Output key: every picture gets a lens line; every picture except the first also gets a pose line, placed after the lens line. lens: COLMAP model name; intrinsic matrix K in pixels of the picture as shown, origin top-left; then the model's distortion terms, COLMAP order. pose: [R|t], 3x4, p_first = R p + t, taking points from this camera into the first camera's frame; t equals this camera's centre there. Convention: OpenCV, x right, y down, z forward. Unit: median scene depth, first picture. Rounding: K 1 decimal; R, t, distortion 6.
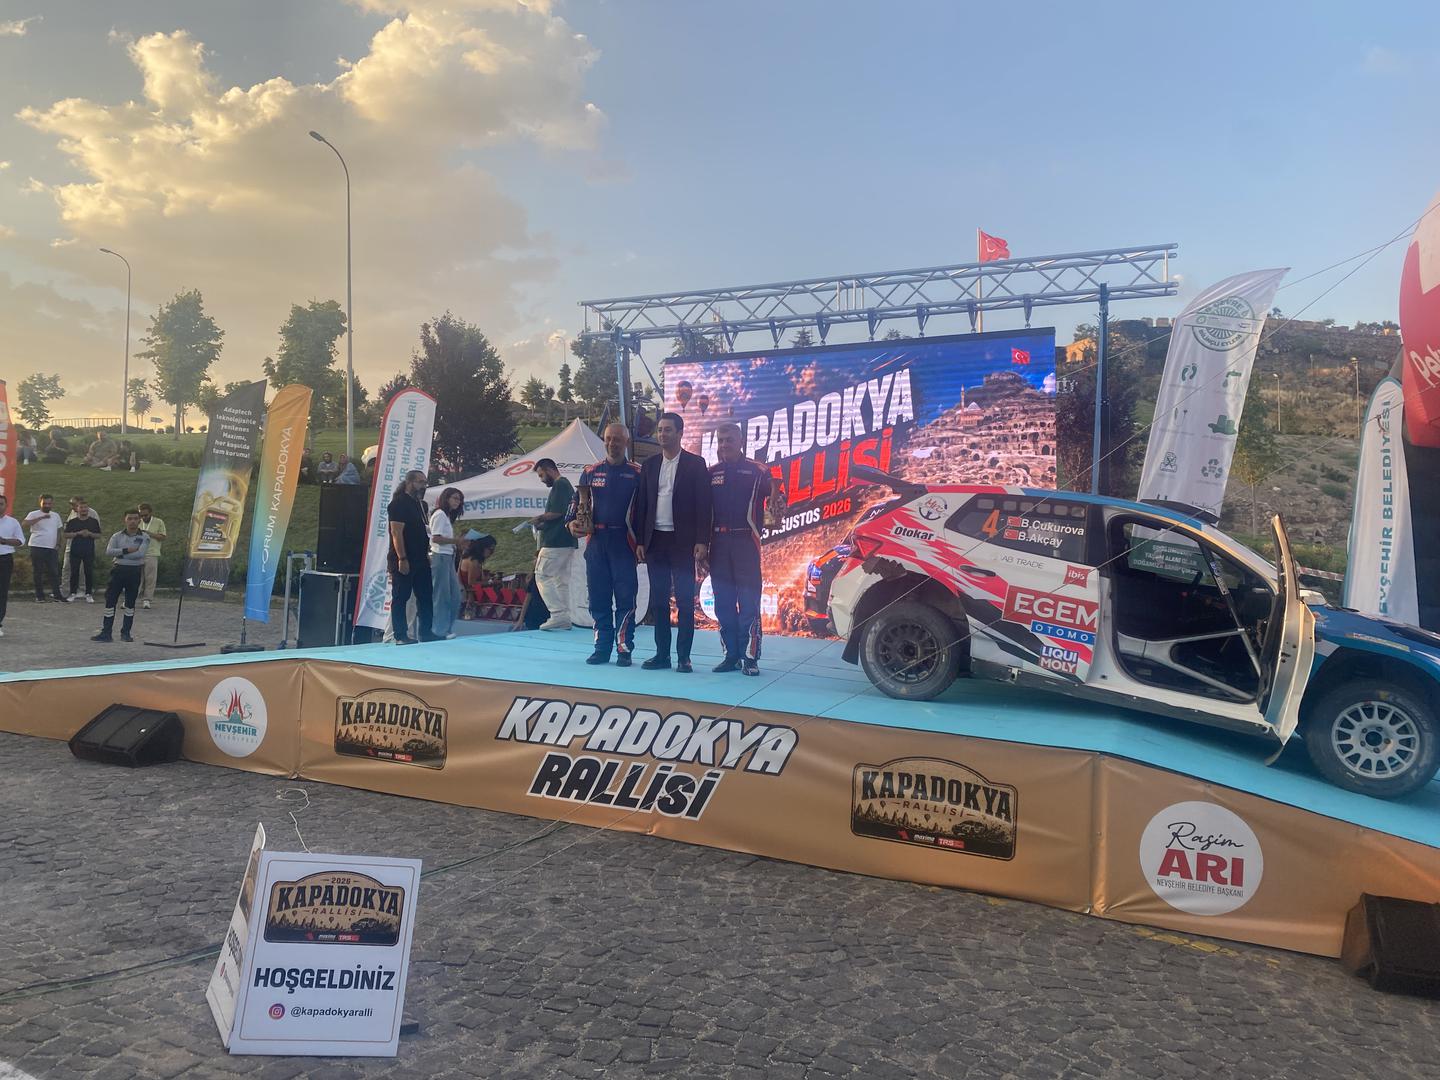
lens RADIAL K [[1179.8, 0, 715.9], [0, 1179.8, 531.2], [0, 0, 1]] dist [0.080829, -0.139212]
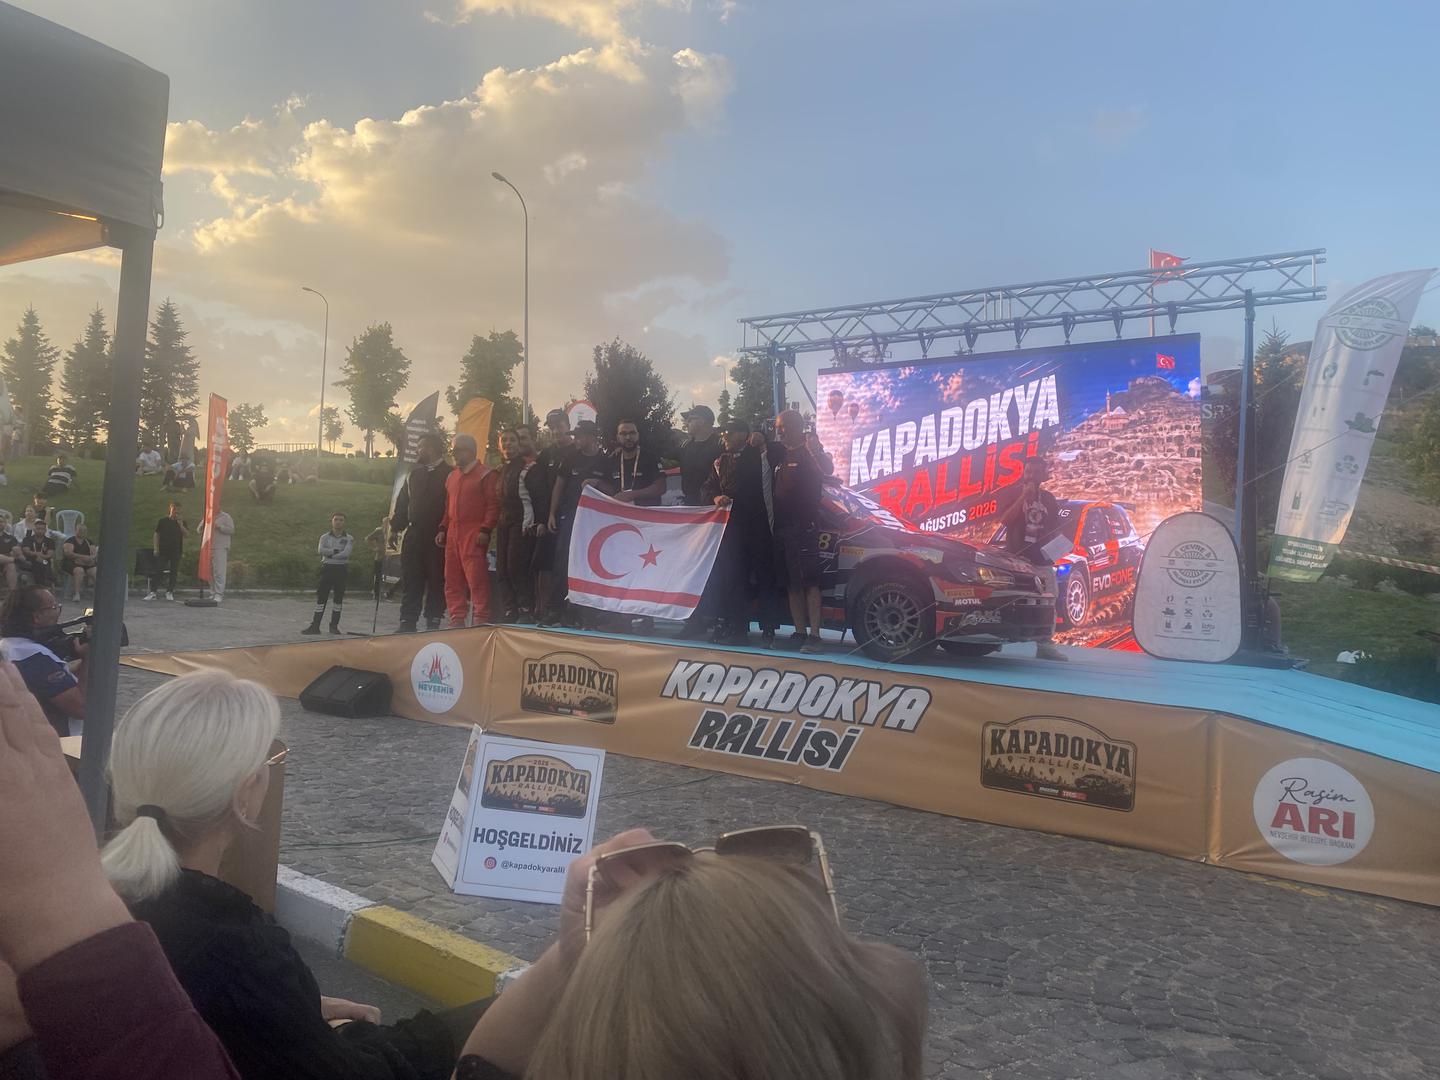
lens RADIAL K [[1179.8, 0, 715.9], [0, 1179.8, 531.2], [0, 0, 1]] dist [0.080829, -0.139212]
pose [[0.991096, 0.006556, -0.132988, 0.014979], [-0.009653, 0.999697, -0.022657, 0.043482], [0.132799, 0.023739, 0.990859, -0.110076]]
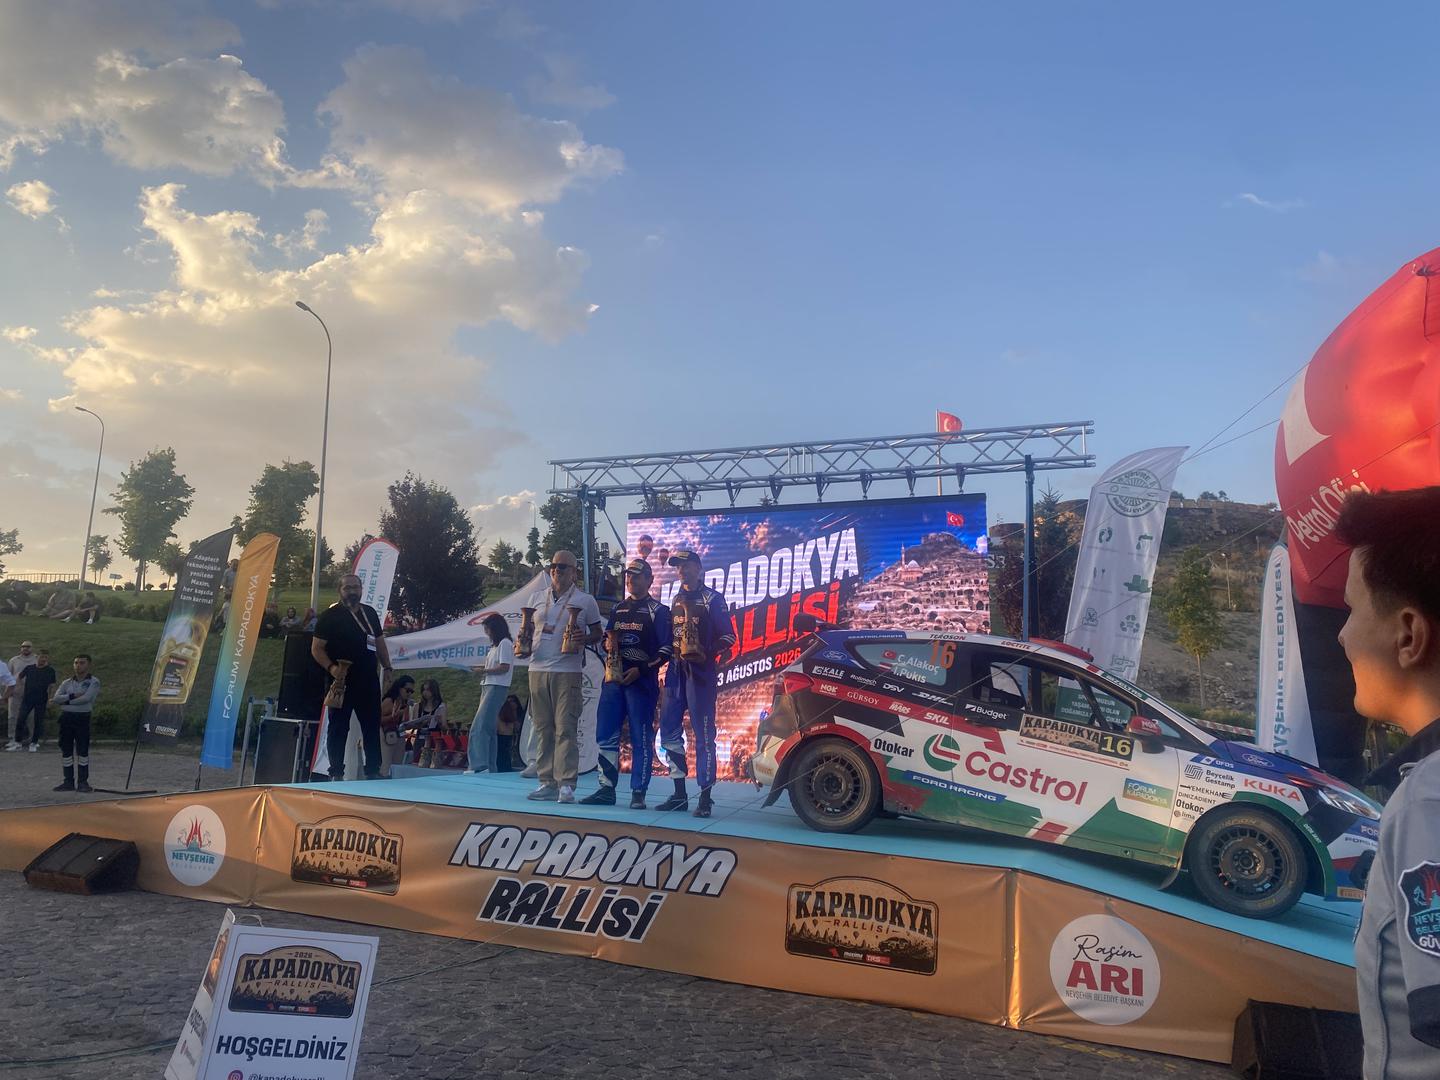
lens RADIAL K [[1177.0, 0, 749.6], [0, 1177.0, 517.8], [0, 0, 1]] dist [0.045223, -0.054688]
pose [[0.998327, 0.019296, 0.054507, 0.015594], [-0.010760, 0.988205, -0.152761, 0.030729], [-0.056812, 0.151919, 0.986759, -0.087198]]
